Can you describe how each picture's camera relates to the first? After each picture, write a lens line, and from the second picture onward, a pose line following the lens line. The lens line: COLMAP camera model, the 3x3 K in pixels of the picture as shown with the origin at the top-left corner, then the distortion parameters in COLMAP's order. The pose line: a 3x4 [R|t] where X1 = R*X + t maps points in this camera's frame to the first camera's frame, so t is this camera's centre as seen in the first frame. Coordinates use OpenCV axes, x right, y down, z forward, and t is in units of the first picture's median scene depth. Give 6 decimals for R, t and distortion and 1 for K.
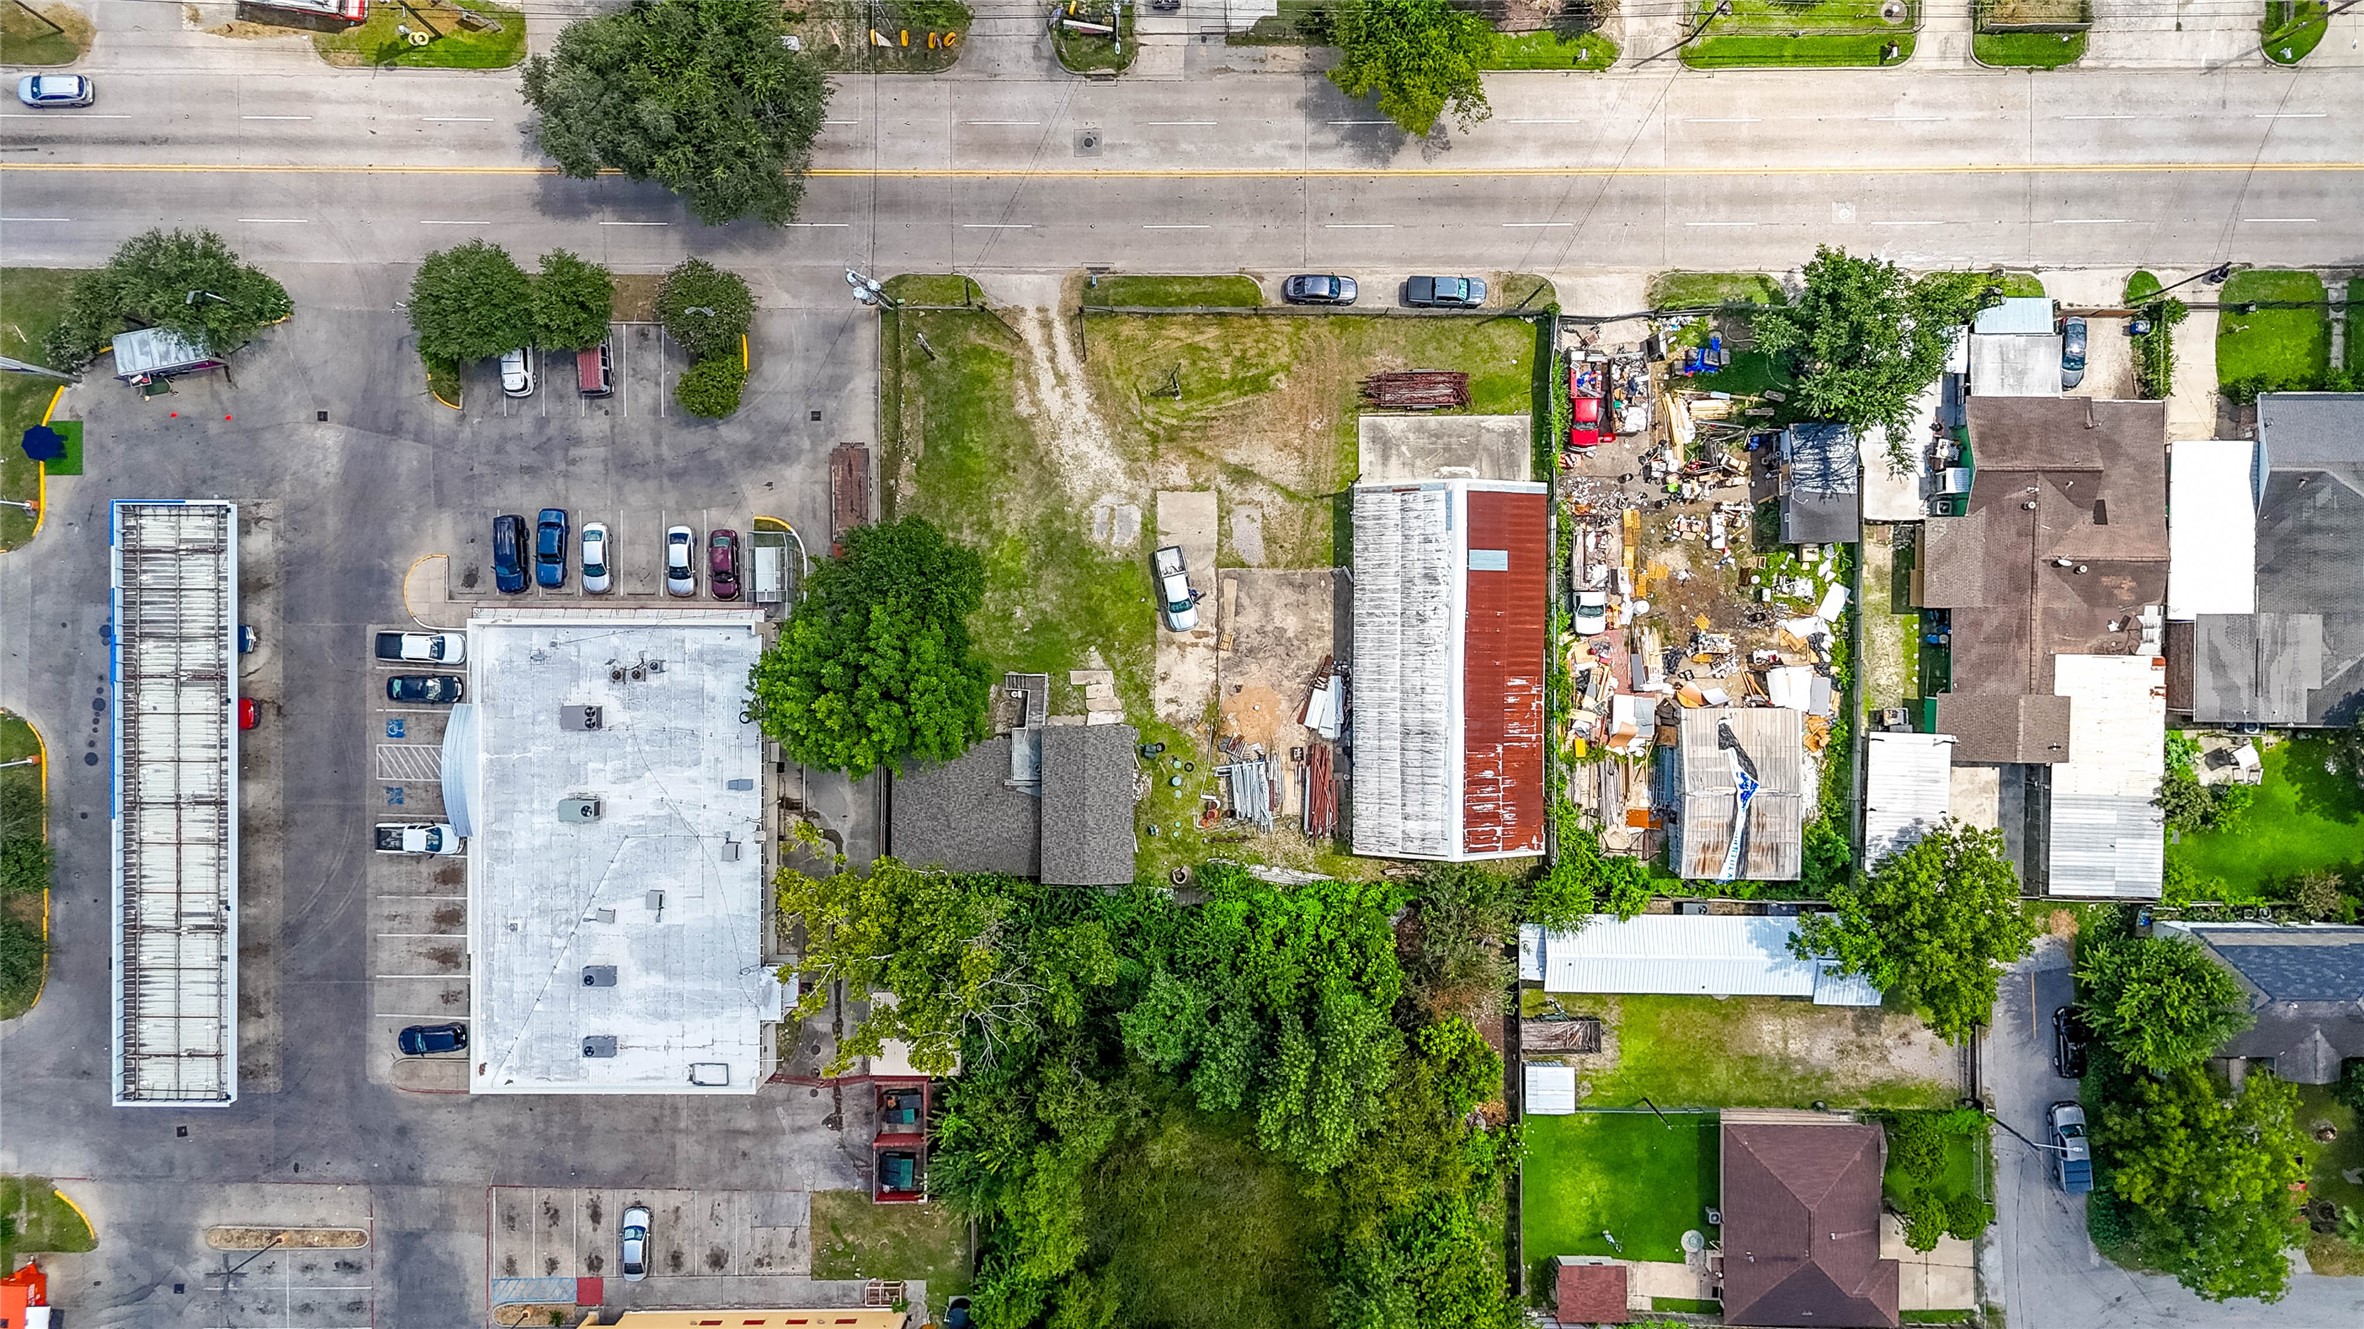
lens RADIAL K [[1756.0, 0, 1191.6], [0, 1756.0, 665.8], [0, 0, 1]] dist [0.105024, -0.120222]
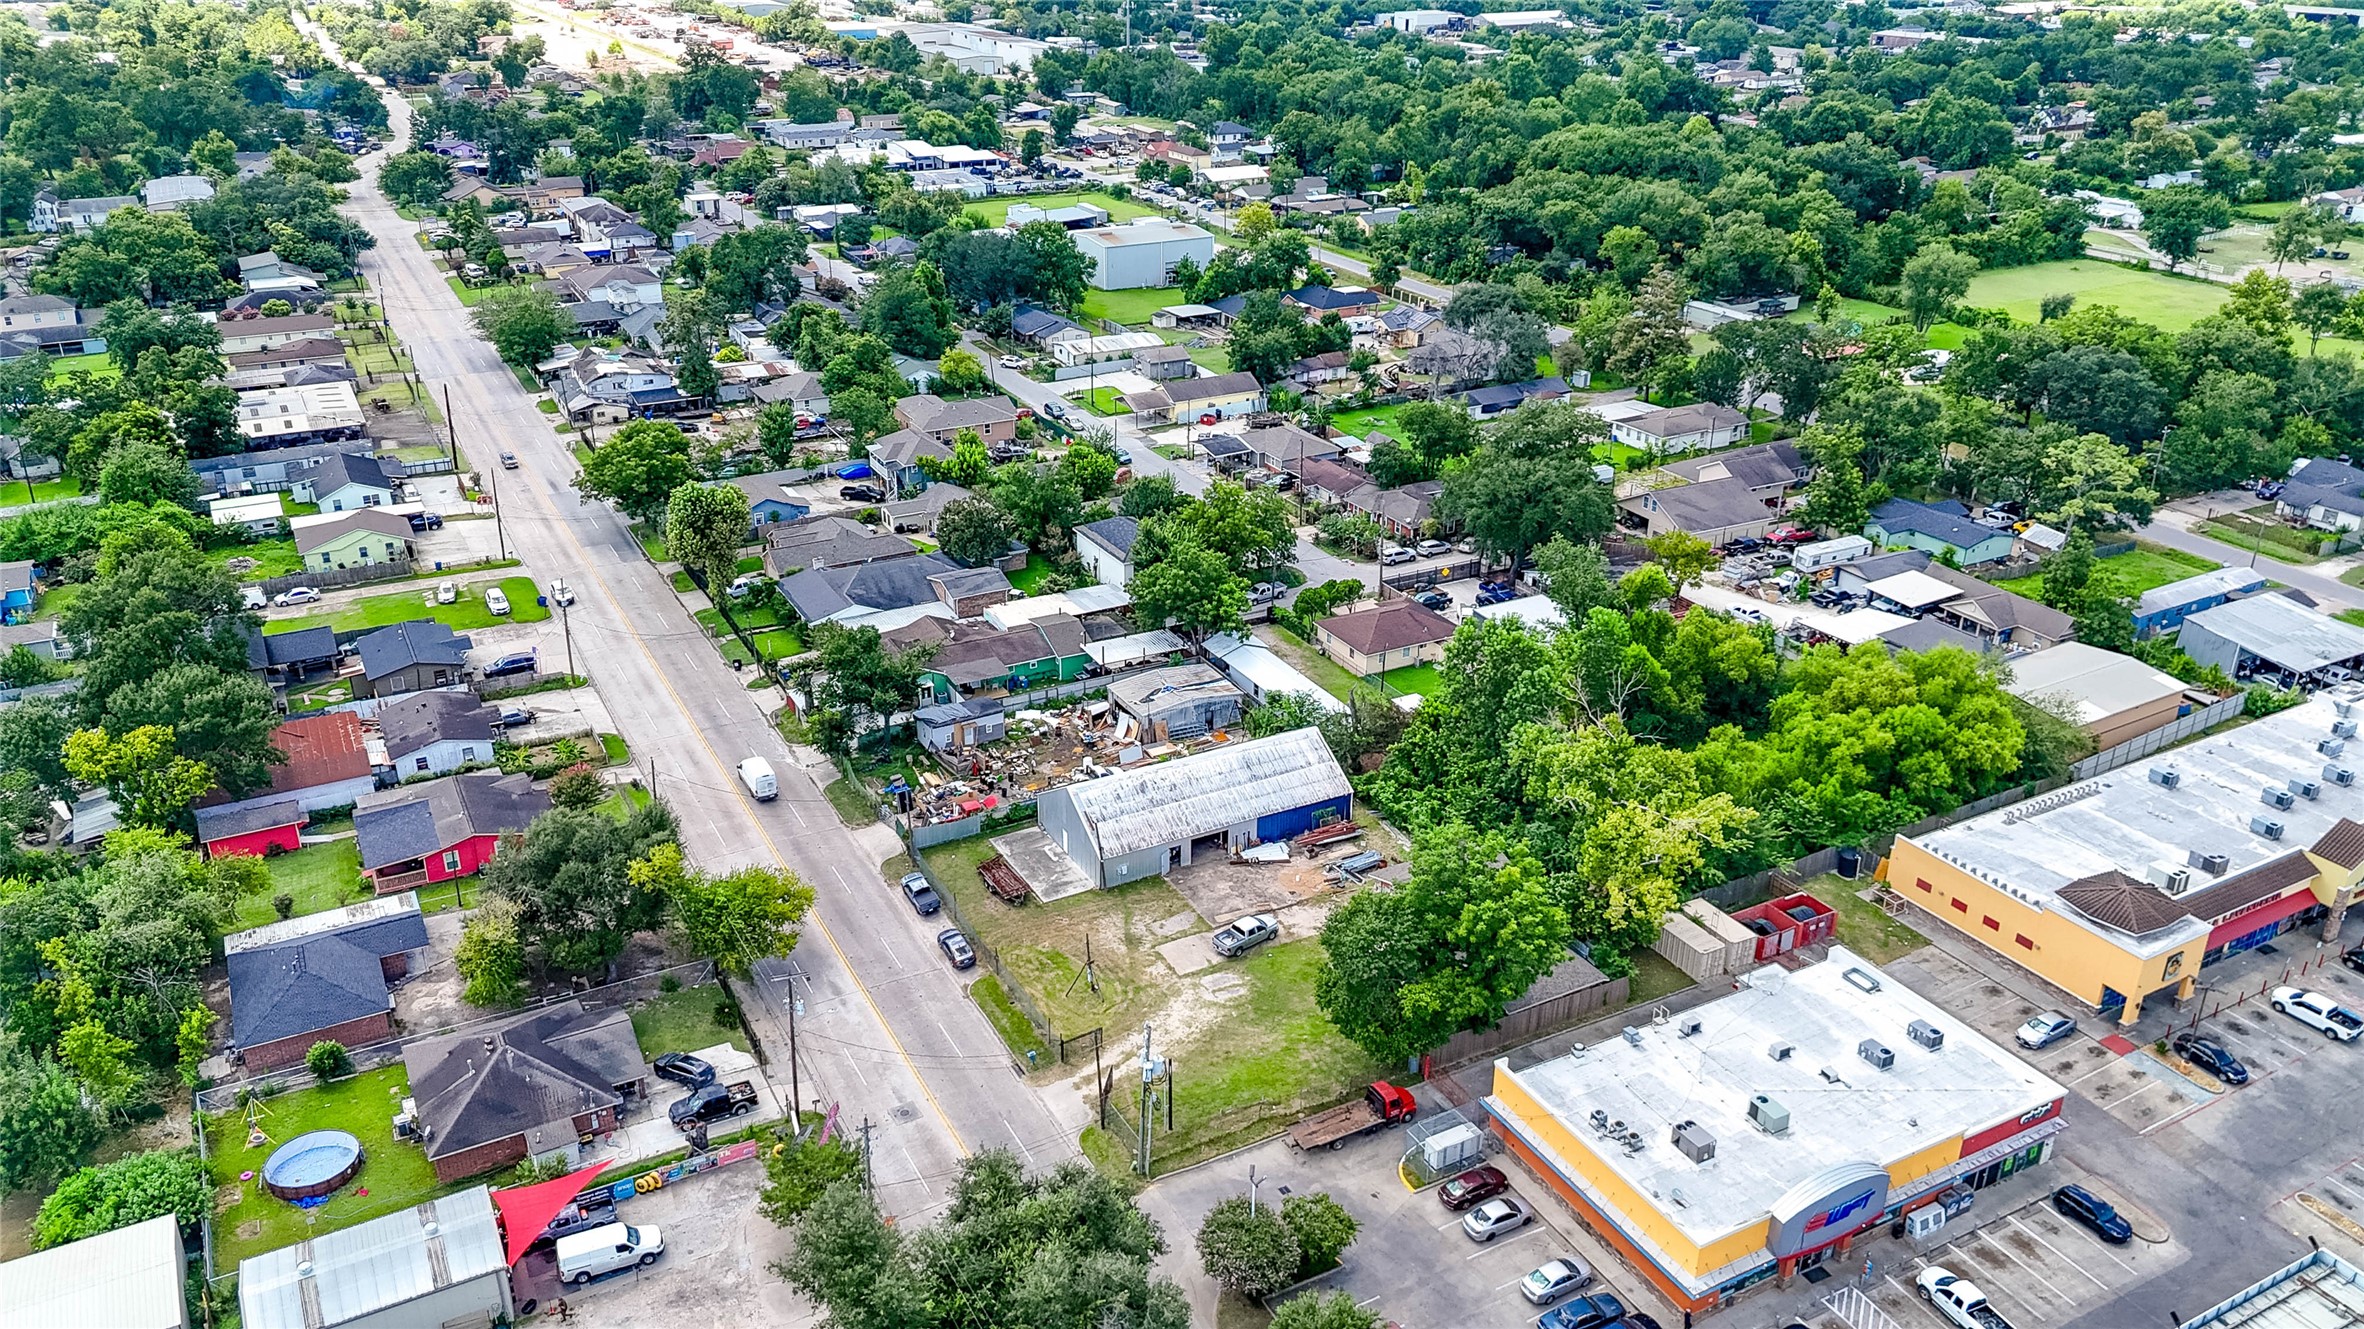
lens RADIAL K [[1756.0, 0, 1191.6], [0, 1756.0, 665.8], [0, 0, 1]] dist [0.105024, -0.120222]
pose [[-0.483254, -0.349968, 0.802489, -0.848394], [0.875479, -0.194409, 0.442426, -0.548648], [0.001177, 0.916367, 0.400339, 0.380167]]
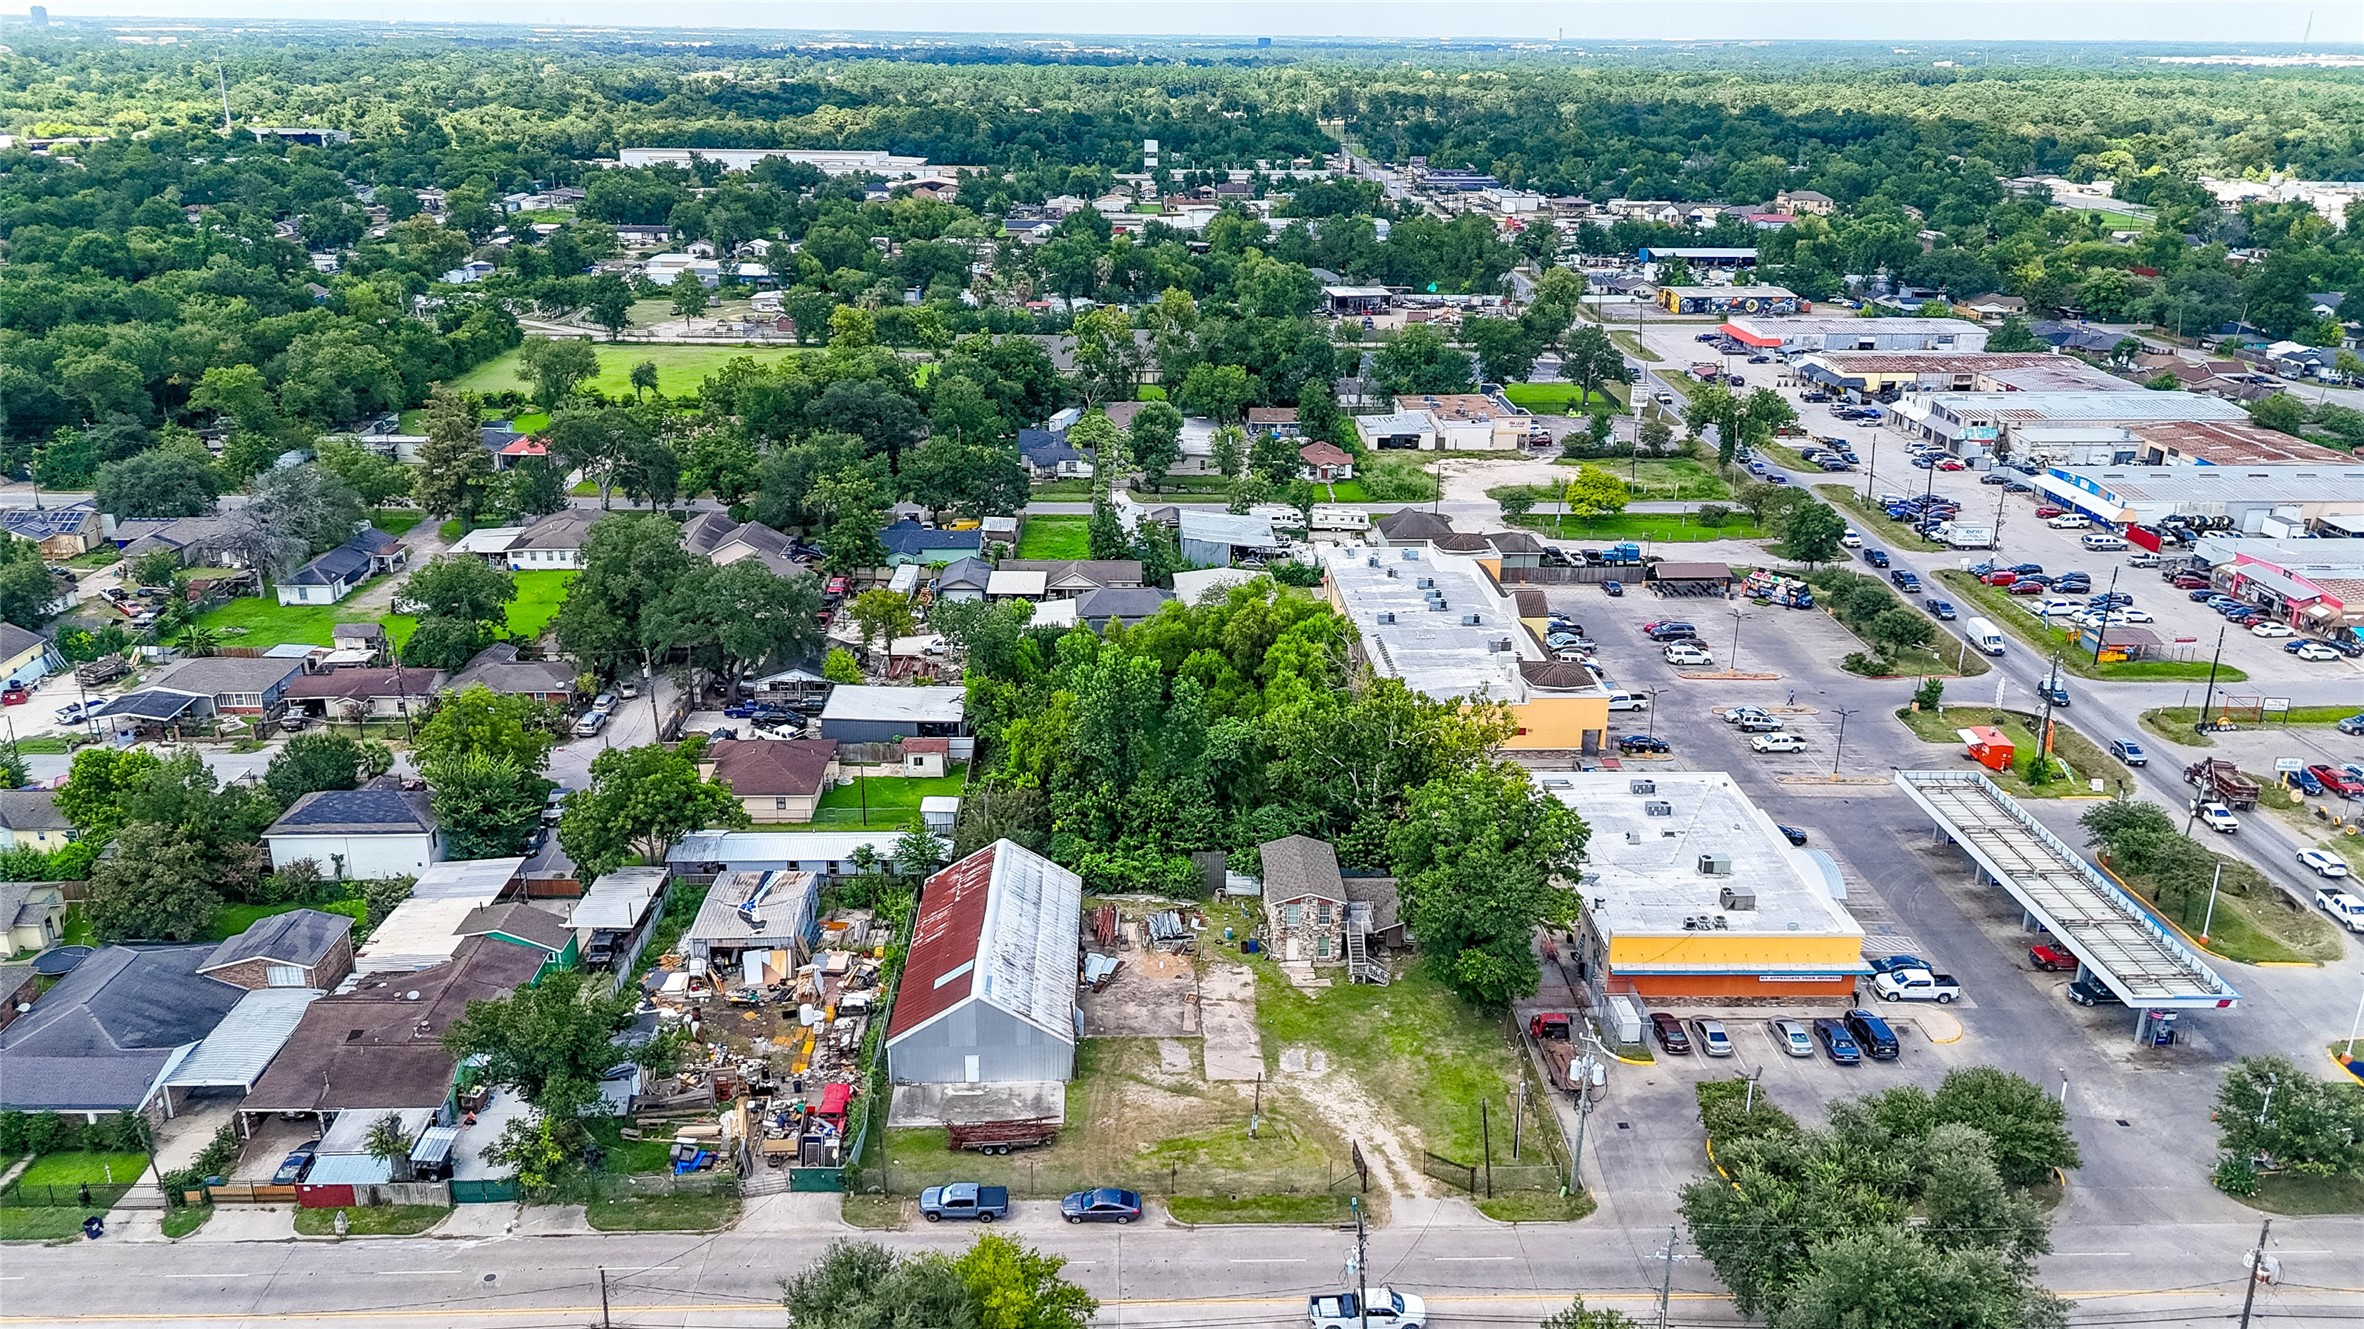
lens RADIAL K [[1756.0, 0, 1191.6], [0, 1756.0, 665.8], [0, 0, 1]] dist [0.105024, -0.120222]
pose [[-0.999039, 0.013281, -0.041767, 0.062574], [-0.043799, -0.336774, 0.940566, -0.974850], [-0.001574, 0.941492, 0.337032, 0.436116]]
